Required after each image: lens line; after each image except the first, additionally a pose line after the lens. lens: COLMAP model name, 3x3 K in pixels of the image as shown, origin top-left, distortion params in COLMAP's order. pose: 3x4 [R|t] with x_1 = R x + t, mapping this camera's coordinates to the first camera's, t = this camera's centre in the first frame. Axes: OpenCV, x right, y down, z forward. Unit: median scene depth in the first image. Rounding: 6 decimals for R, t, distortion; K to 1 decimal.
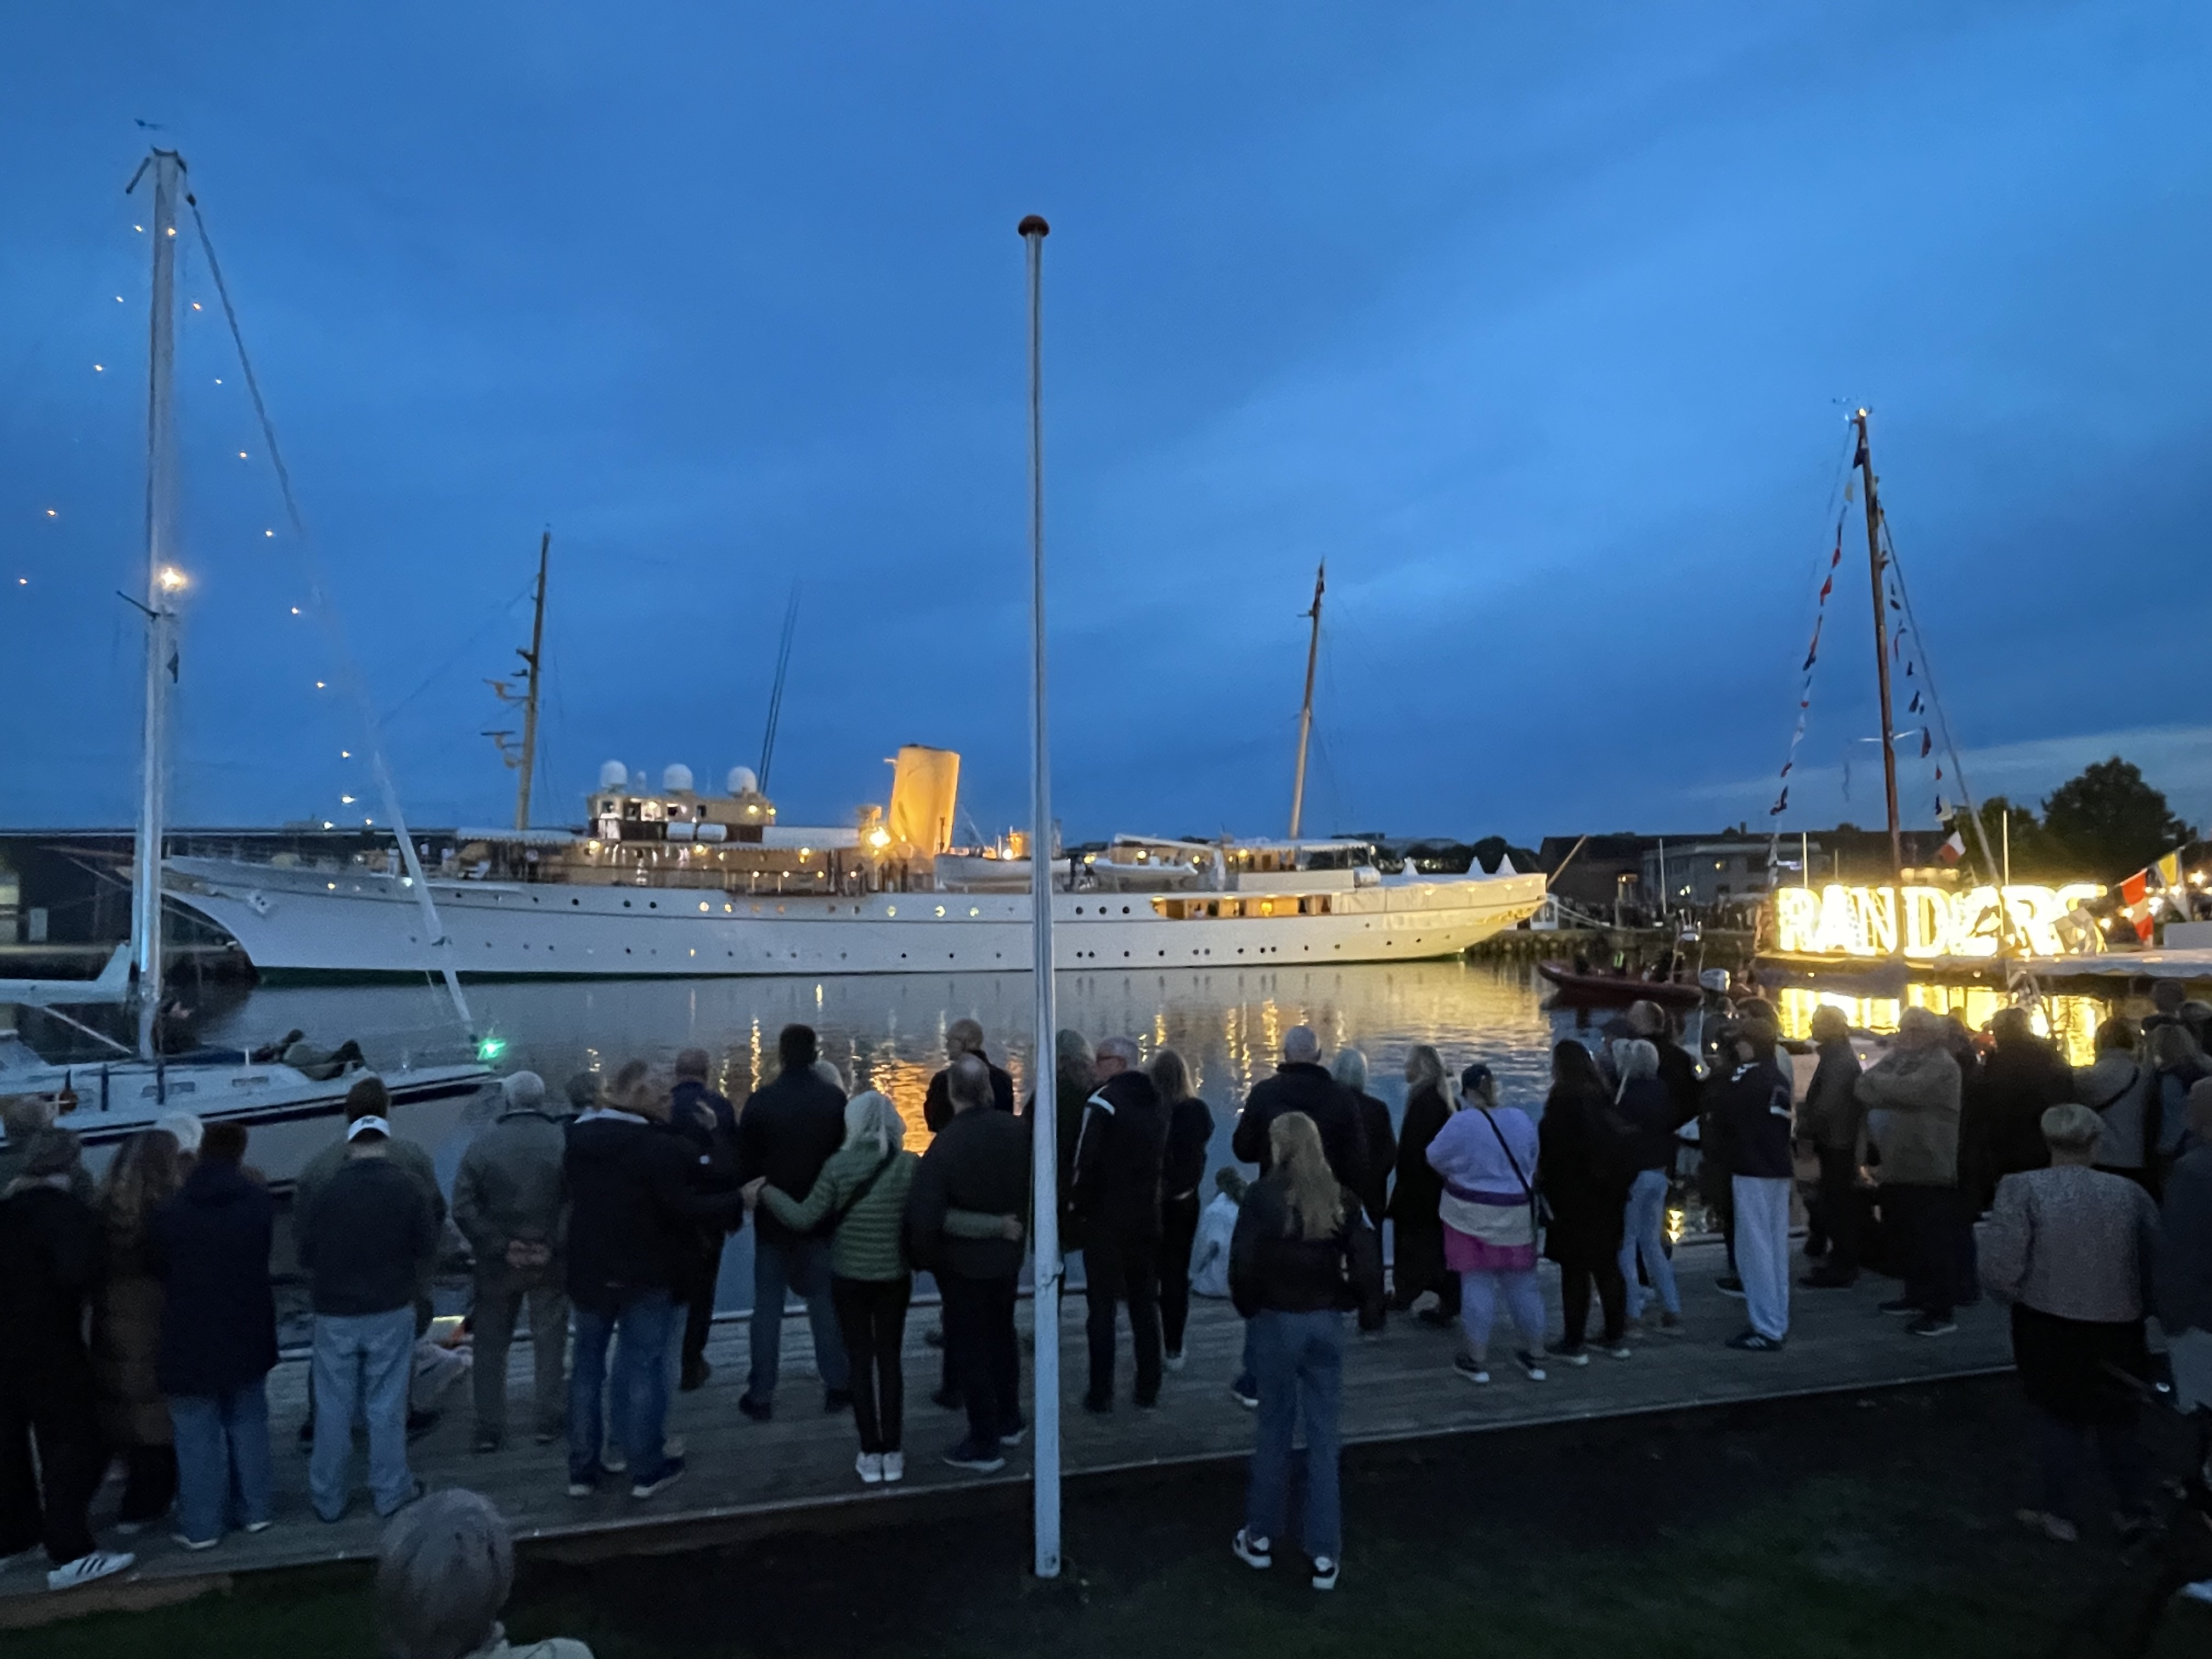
lens RADIAL K [[1378.8, 0, 1100.4], [0, 1378.8, 821.4], [0, 0, 1]] dist [-0.010445, -0.000468]
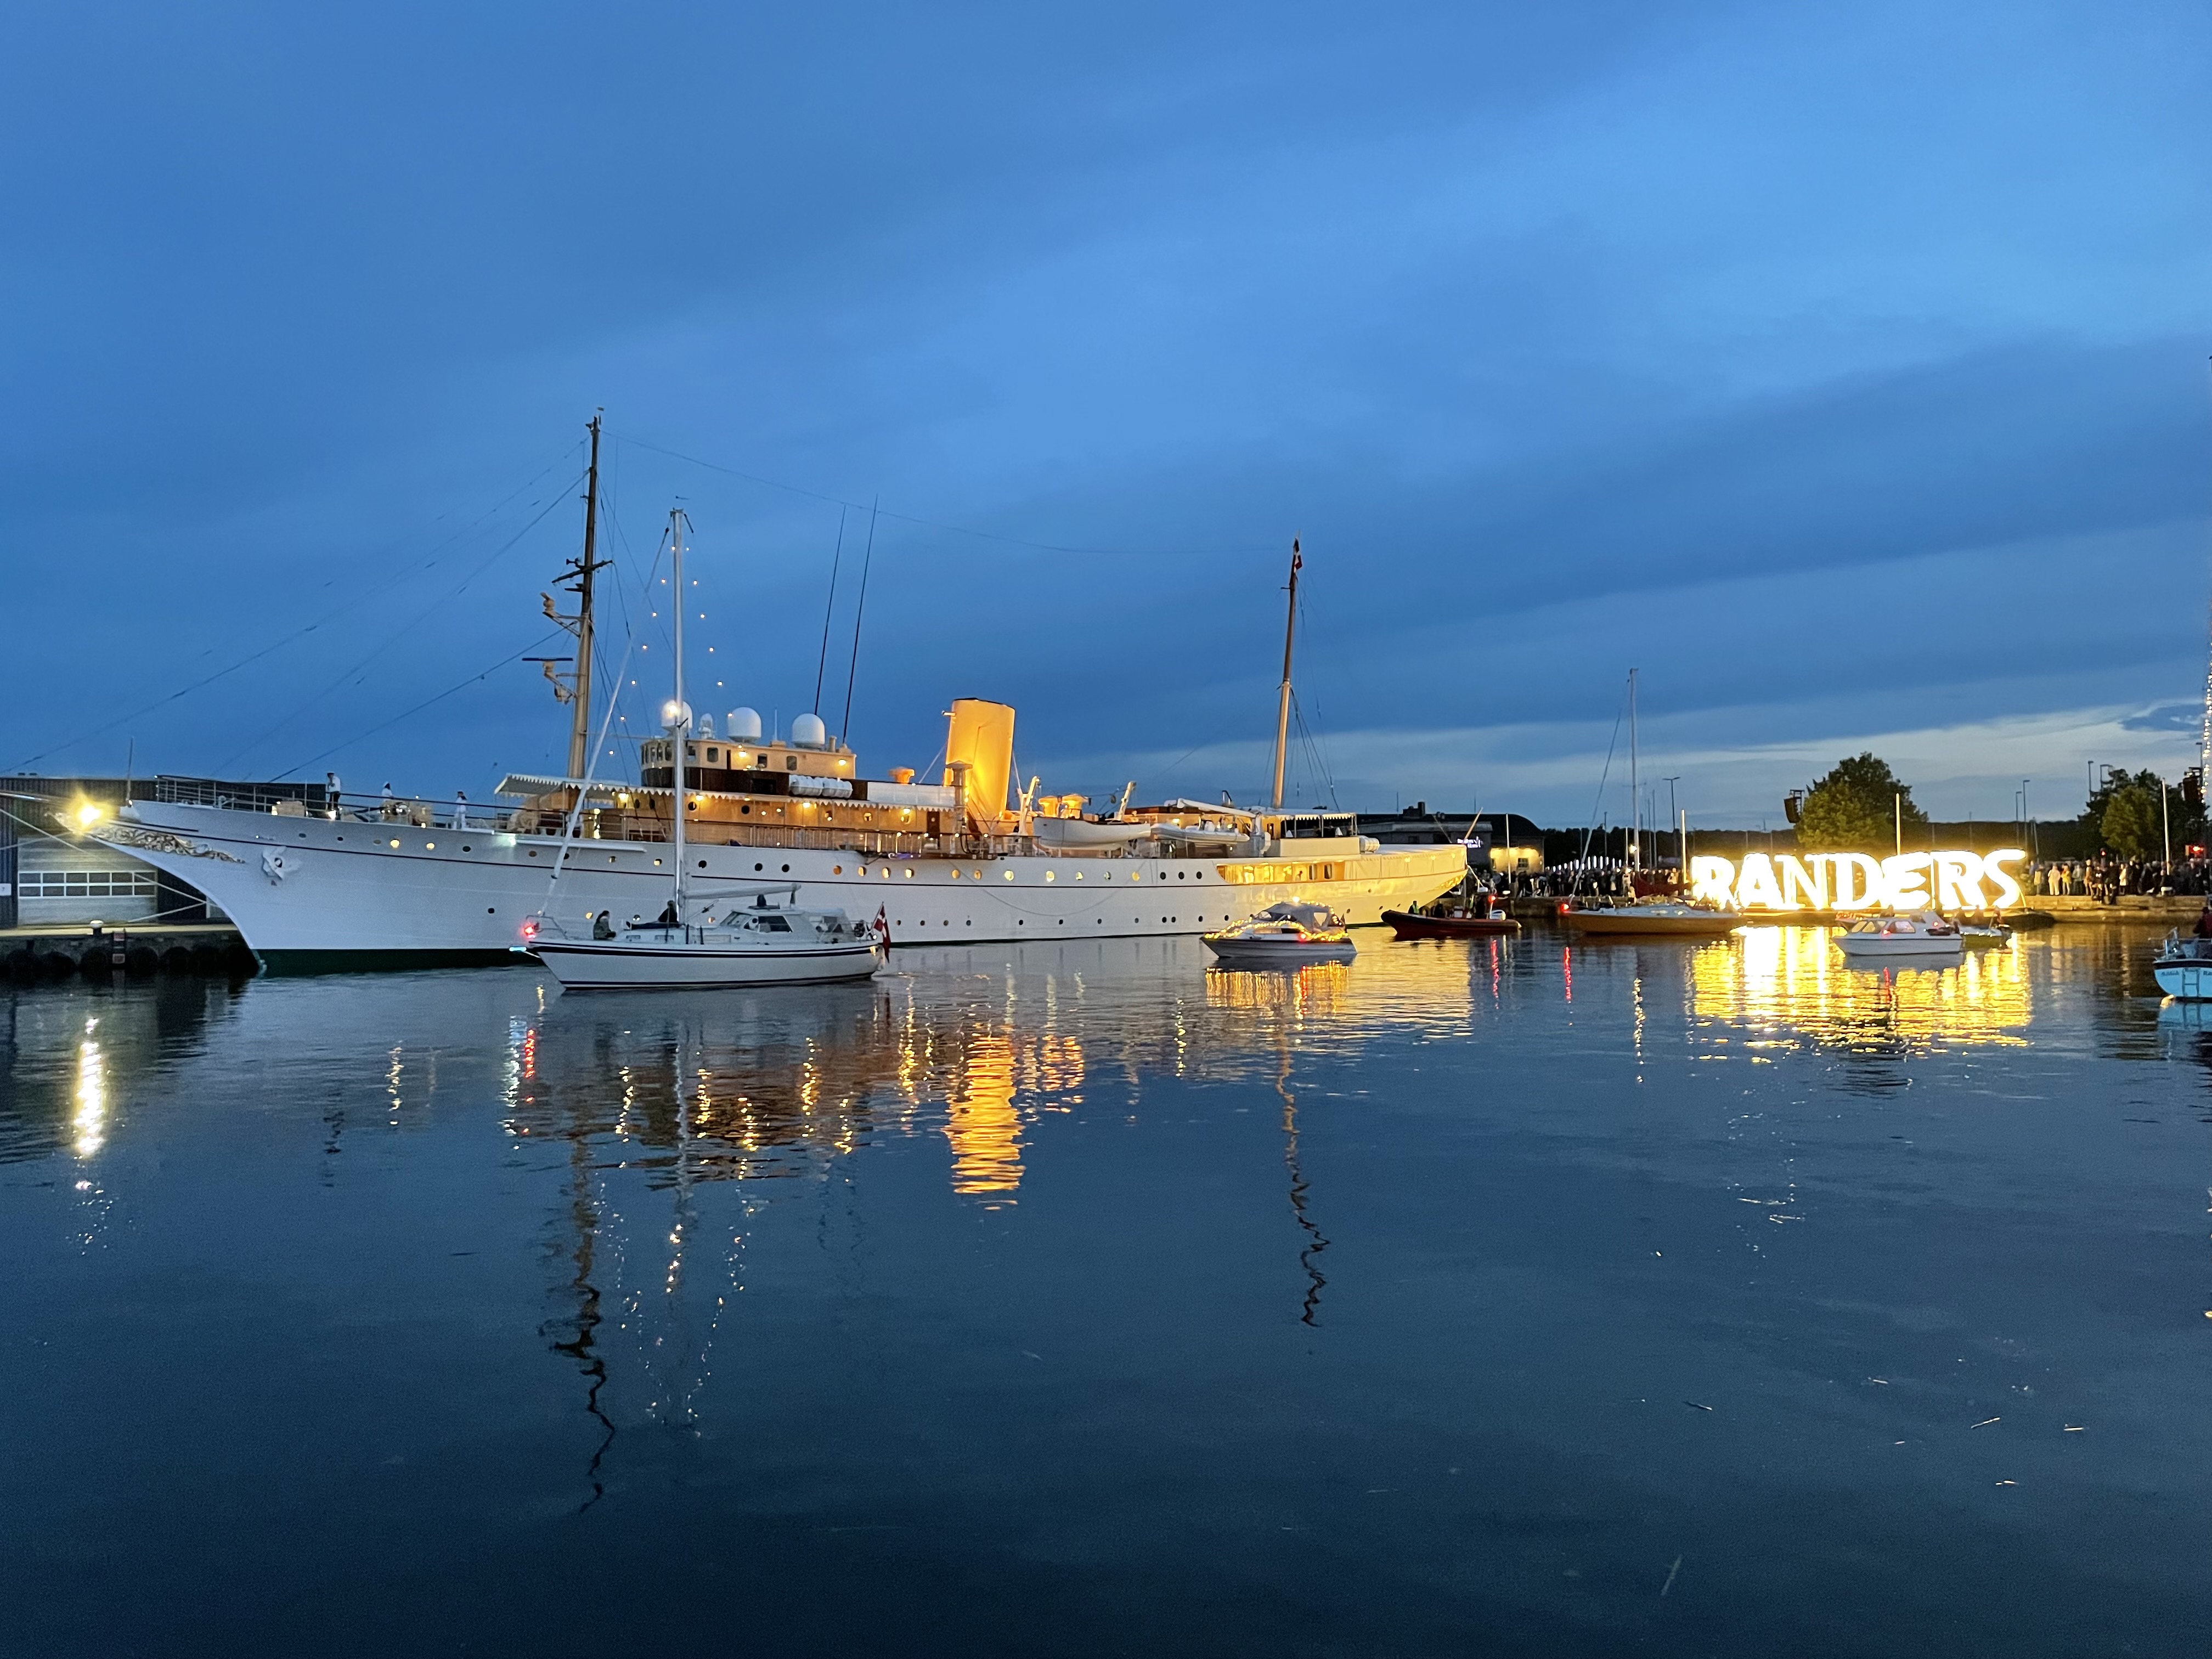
lens RADIAL K [[1672.1, 0, 1078.7], [0, 1672.1, 838.2], [0, 0, 1]] dist [0.093364, -0.125730]
pose [[0.886709, 0.010260, 0.462215, -0.607963], [-0.021005, 0.999615, 0.018108, 0.017021], [-0.461851, -0.025765, 0.886583, -0.035542]]
